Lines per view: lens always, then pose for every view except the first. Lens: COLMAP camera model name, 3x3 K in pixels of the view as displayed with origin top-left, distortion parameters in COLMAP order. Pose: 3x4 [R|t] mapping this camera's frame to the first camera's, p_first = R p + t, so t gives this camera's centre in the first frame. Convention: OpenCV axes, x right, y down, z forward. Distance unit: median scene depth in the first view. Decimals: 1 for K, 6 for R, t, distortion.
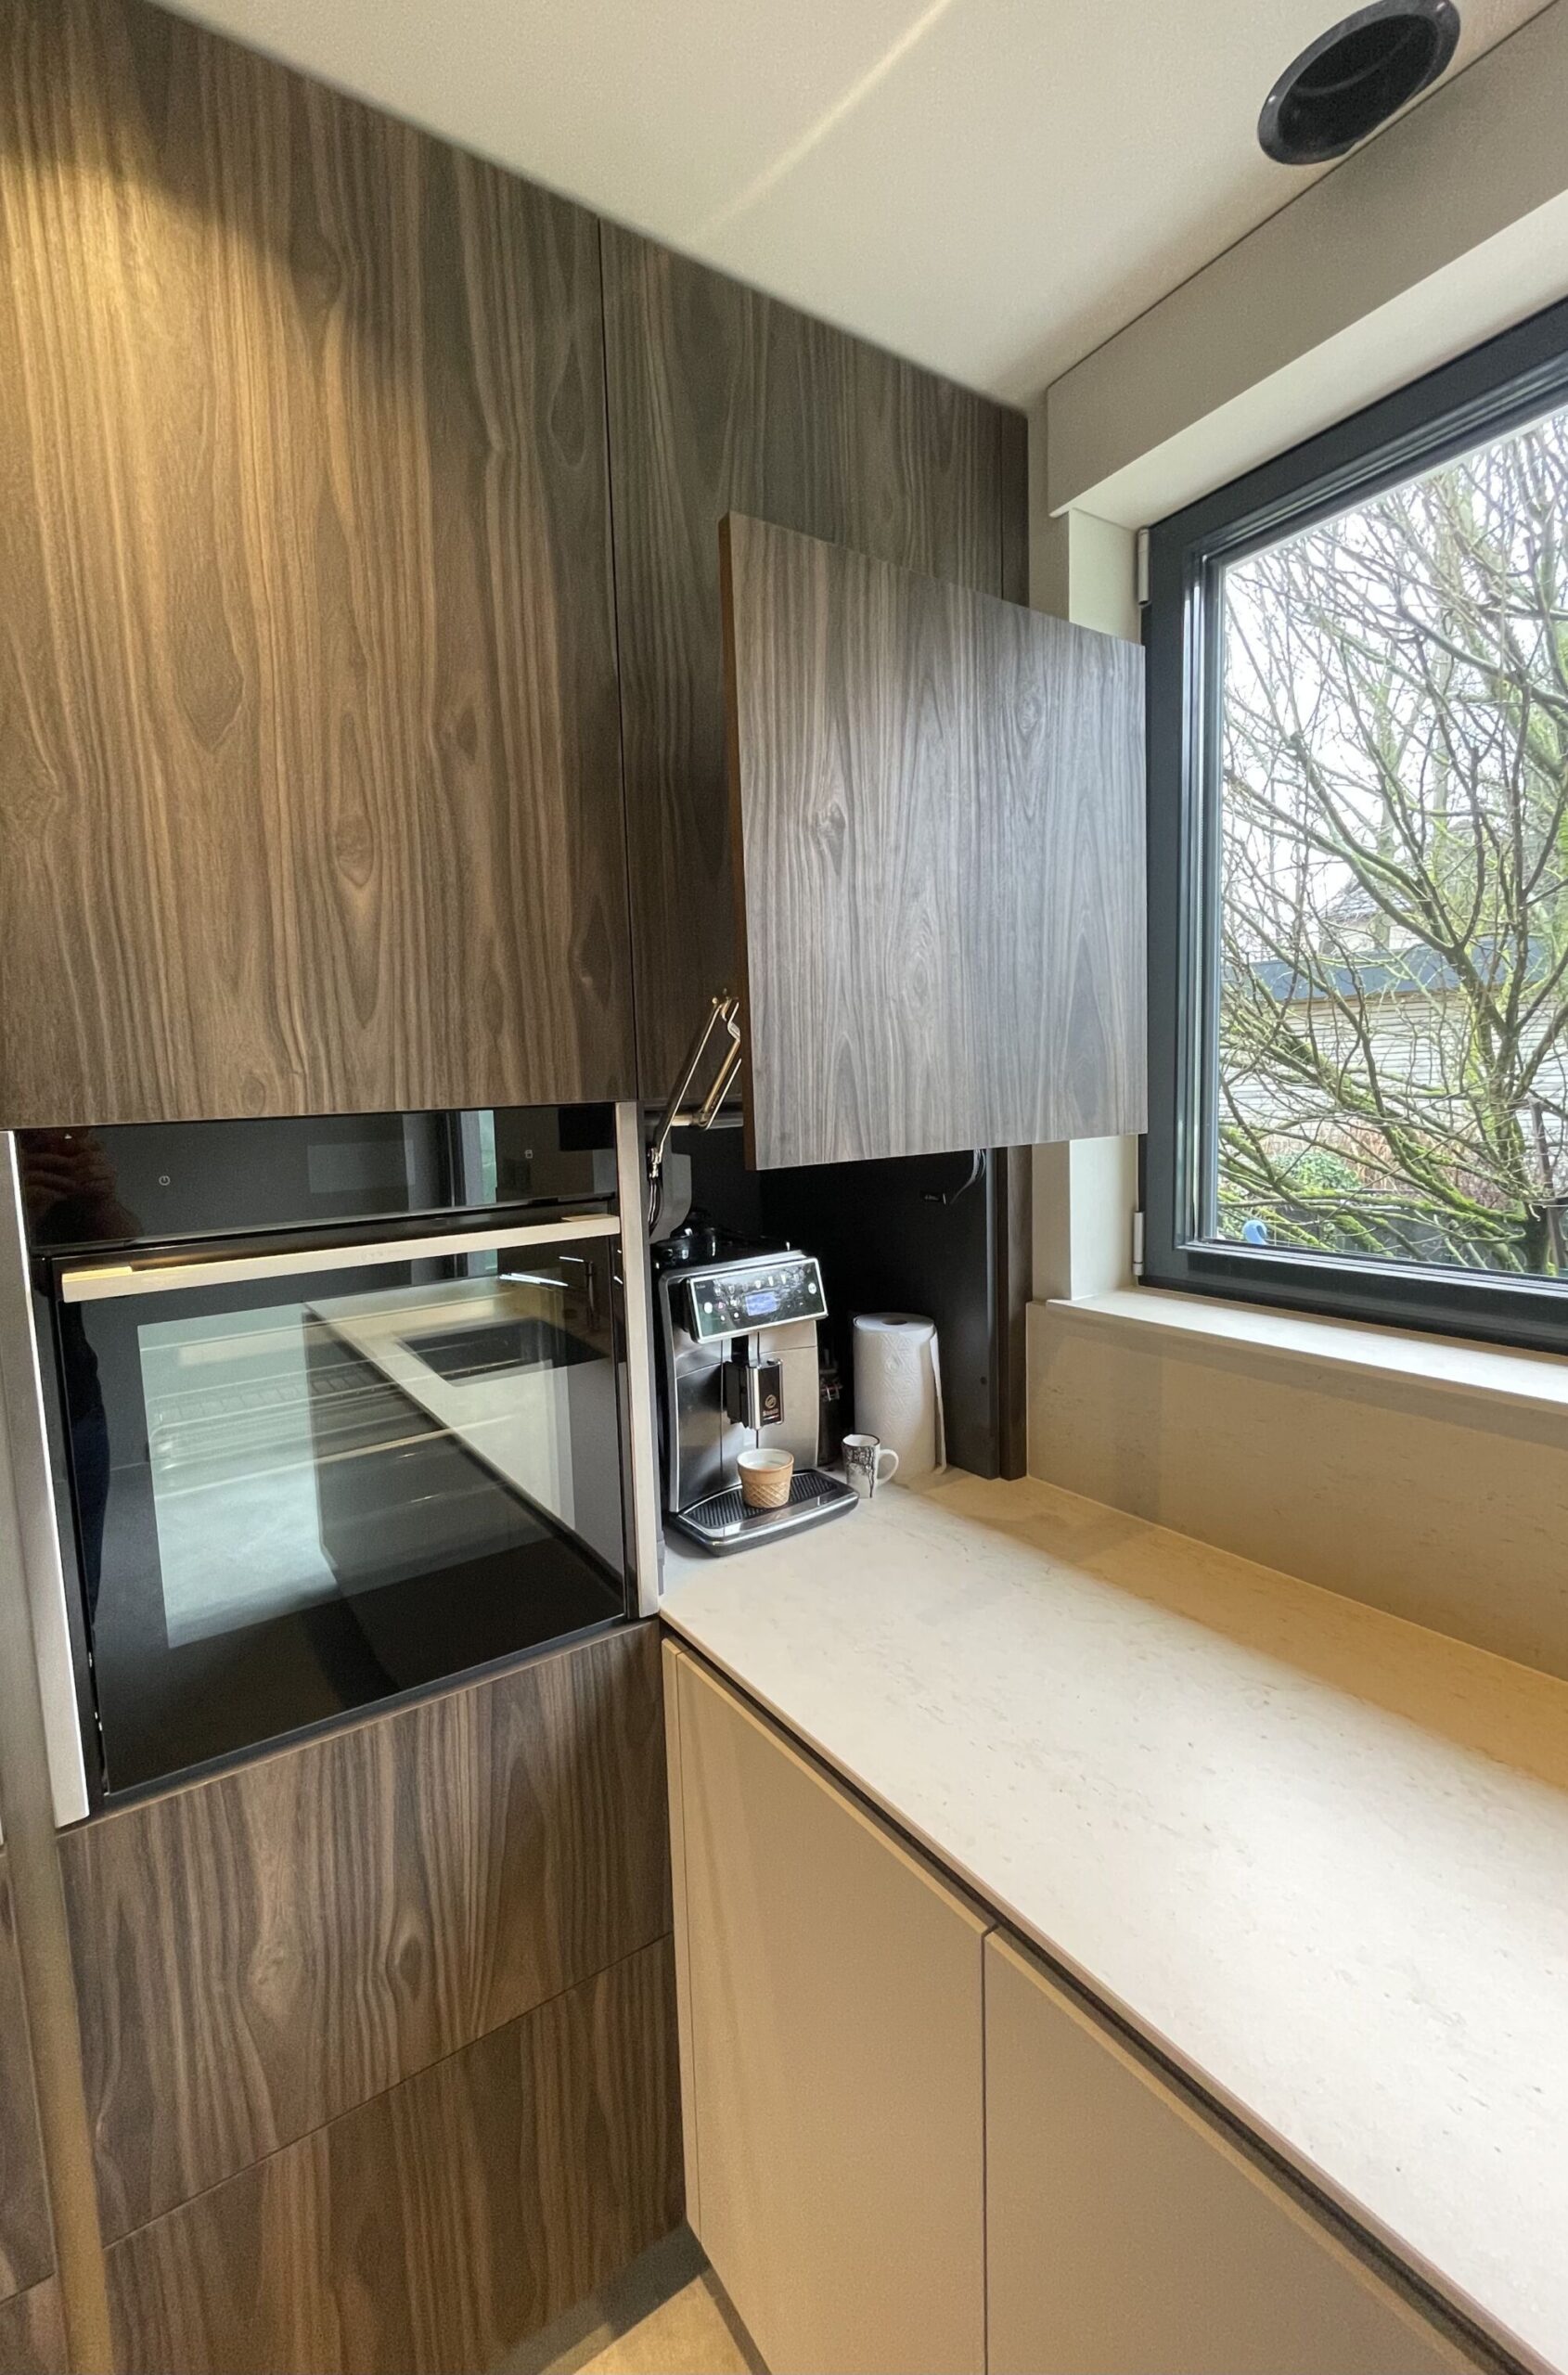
lens RADIAL K [[976.7, 0, 681.6], [0, 976.7, 1184.6], [0, 0, 1]] dist [-0.001749, 0.000342]
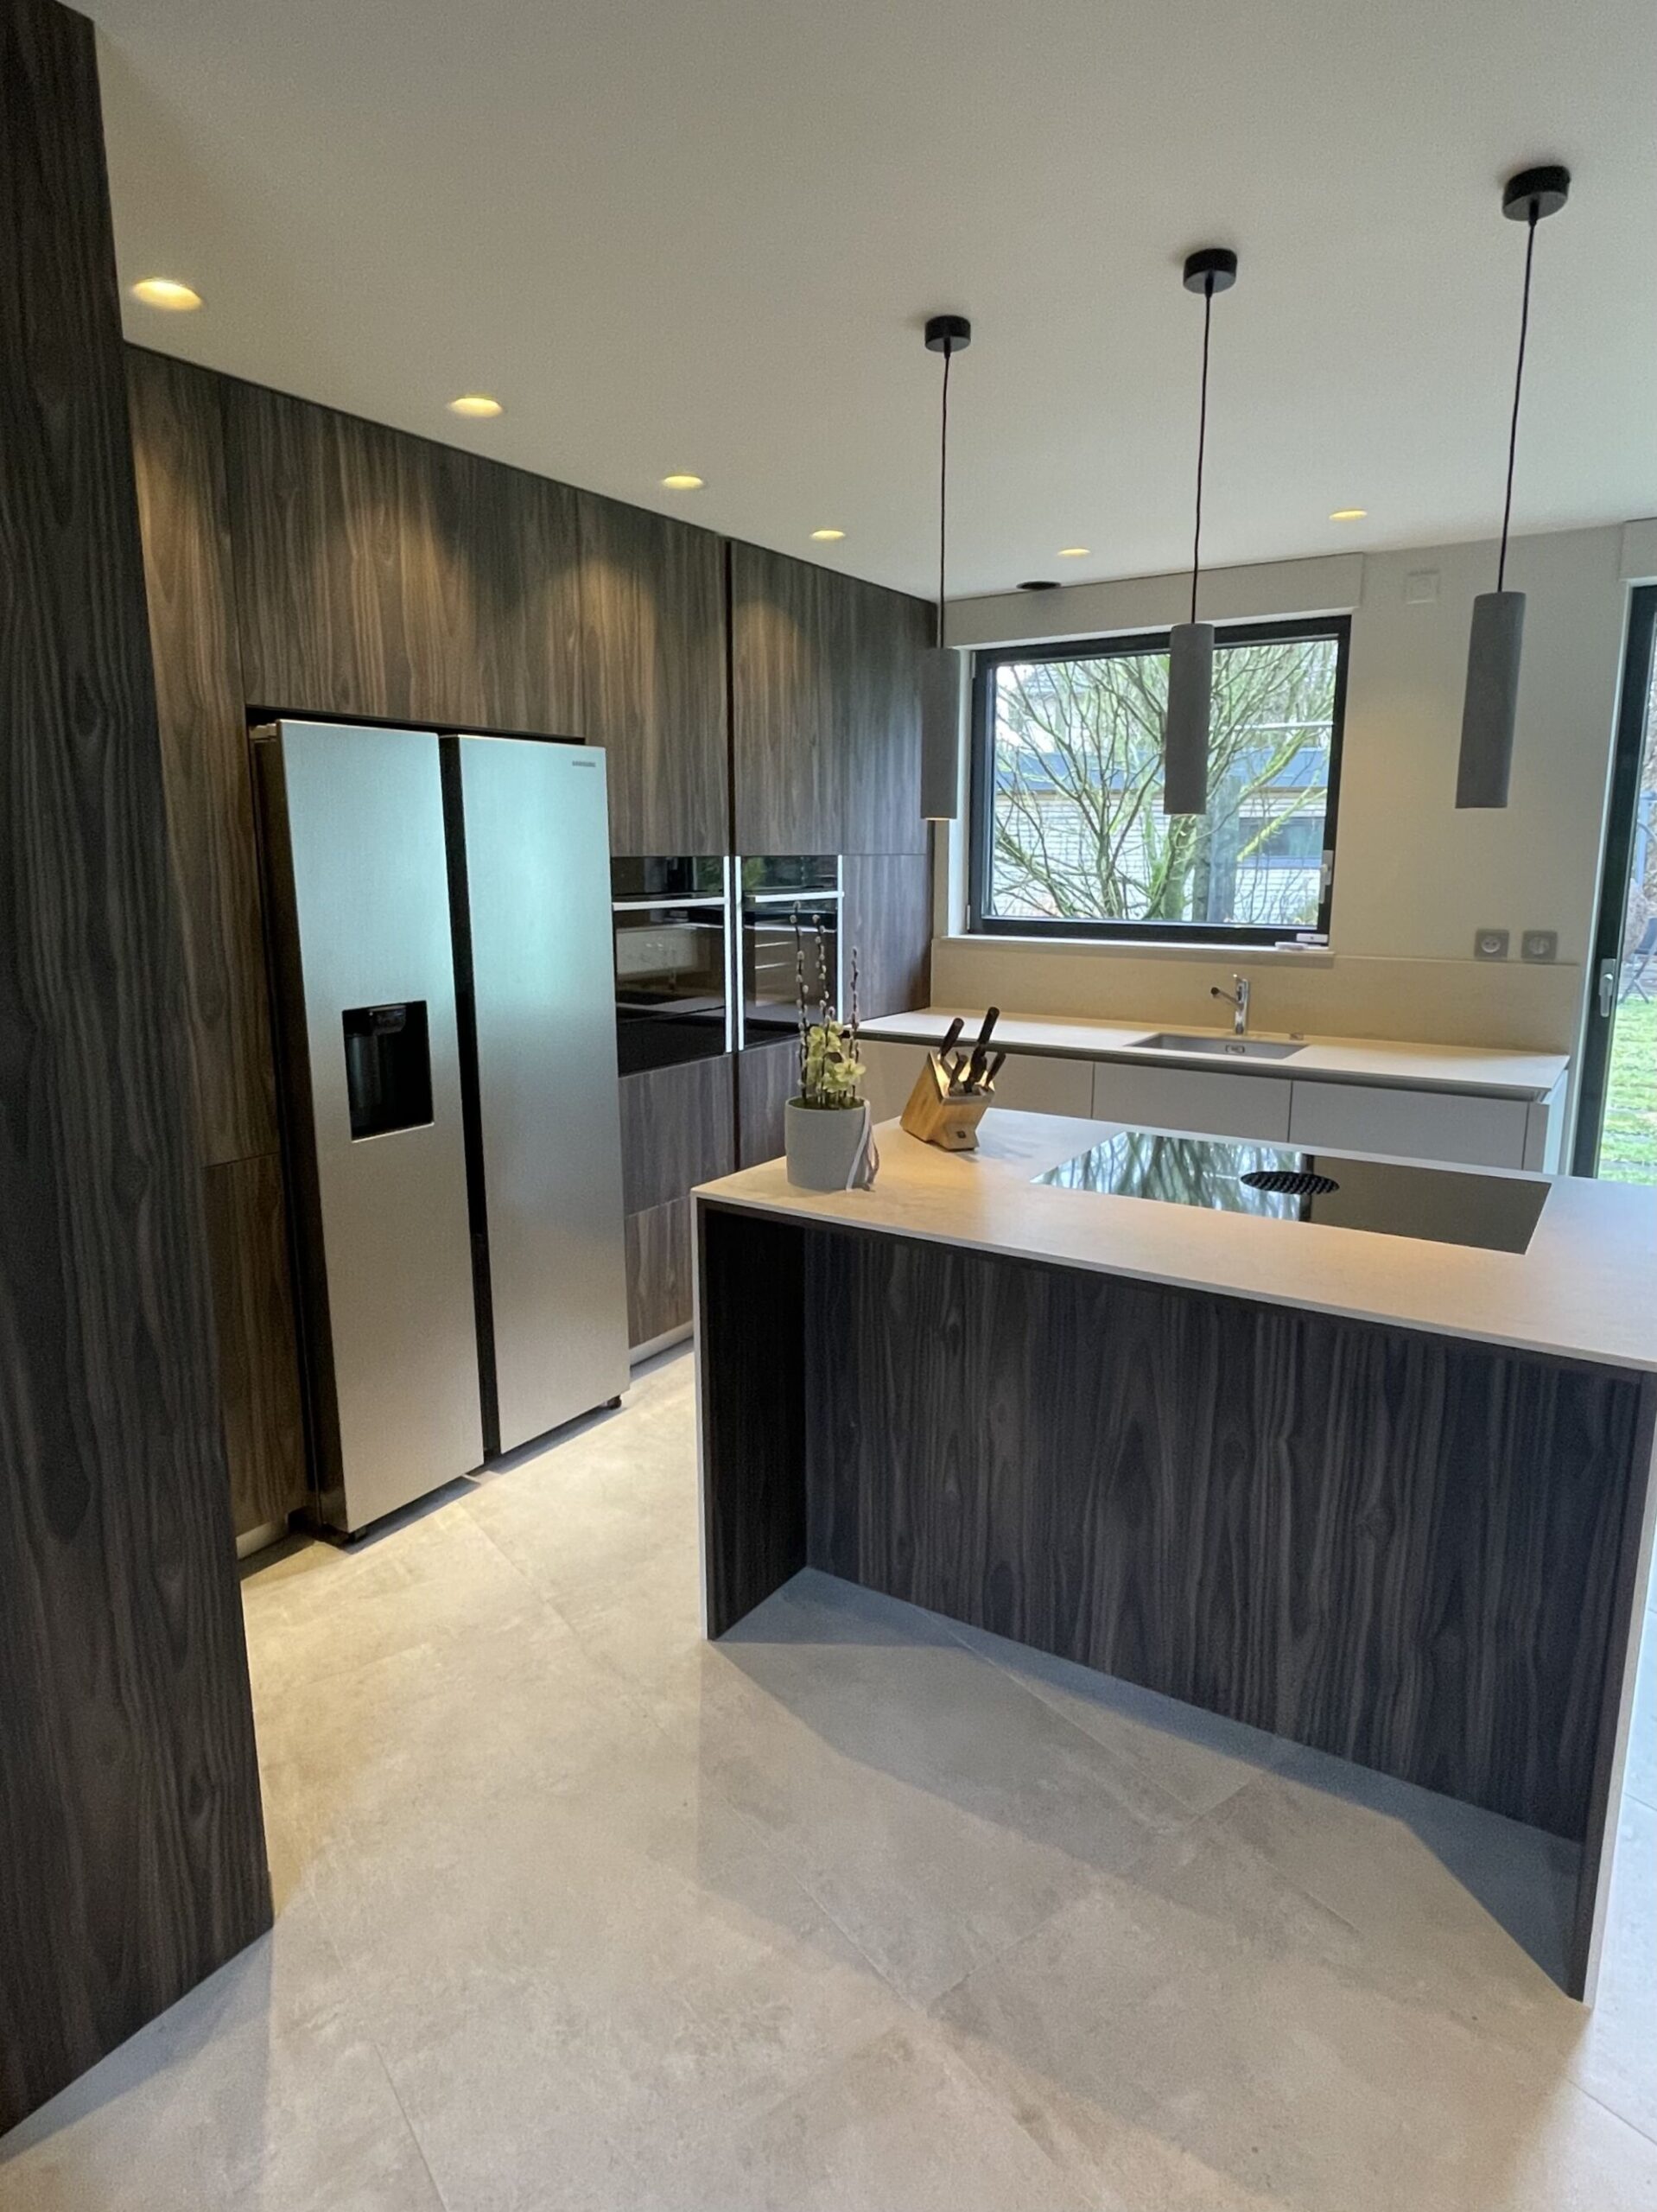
lens RADIAL K [[1285.3, 0, 834.1], [0, 1285.3, 1093.9], [0, 0, 1]] dist [-0.001868, -0.000386]
pose [[0.901728, -0.040752, 0.430379, -2.091384], [0.005455, 0.996540, 0.082930, 0.372137], [-0.432270, -0.072433, 0.898831, -3.041082]]
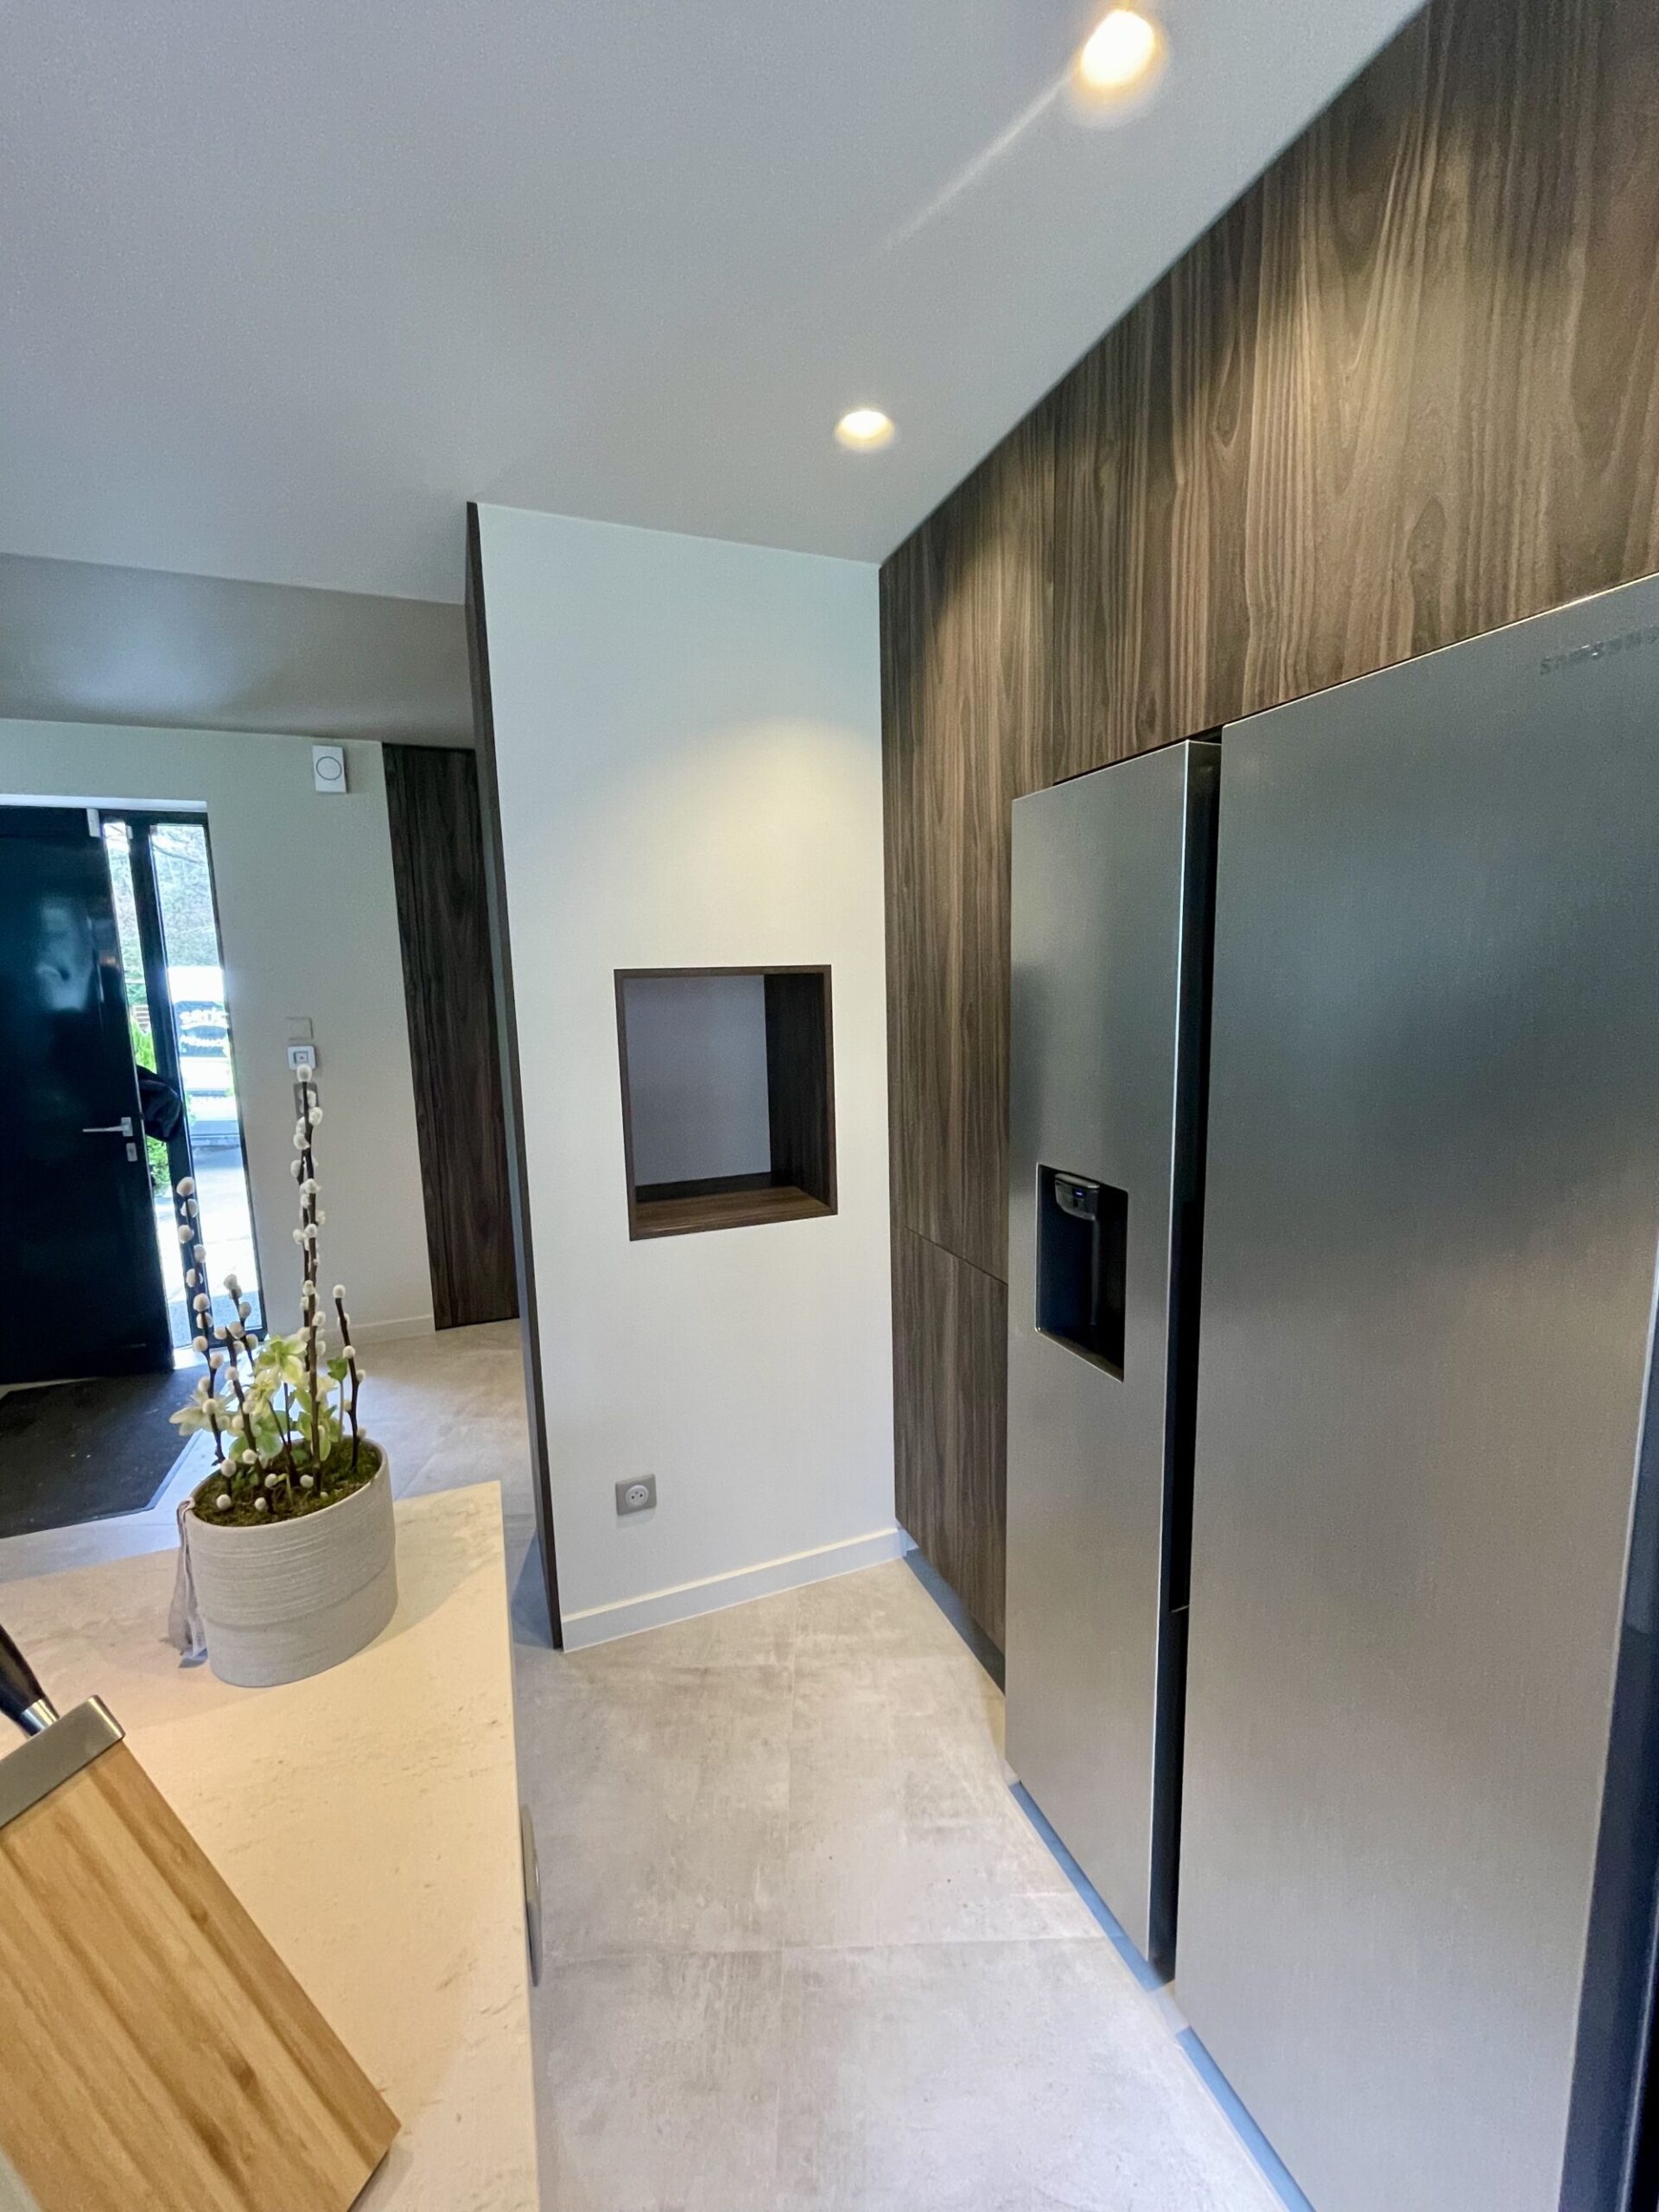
lens RADIAL K [[908.7, 0, 832.9], [0, 908.7, 1102.6], [0, 0, 1]] dist [-0.001395, -0.000170]
pose [[-0.172673, 0.181733, -0.968069, -0.325511], [-0.061870, 0.978890, 0.194800, 0.042281], [0.983034, 0.093531, -0.157783, -0.148126]]
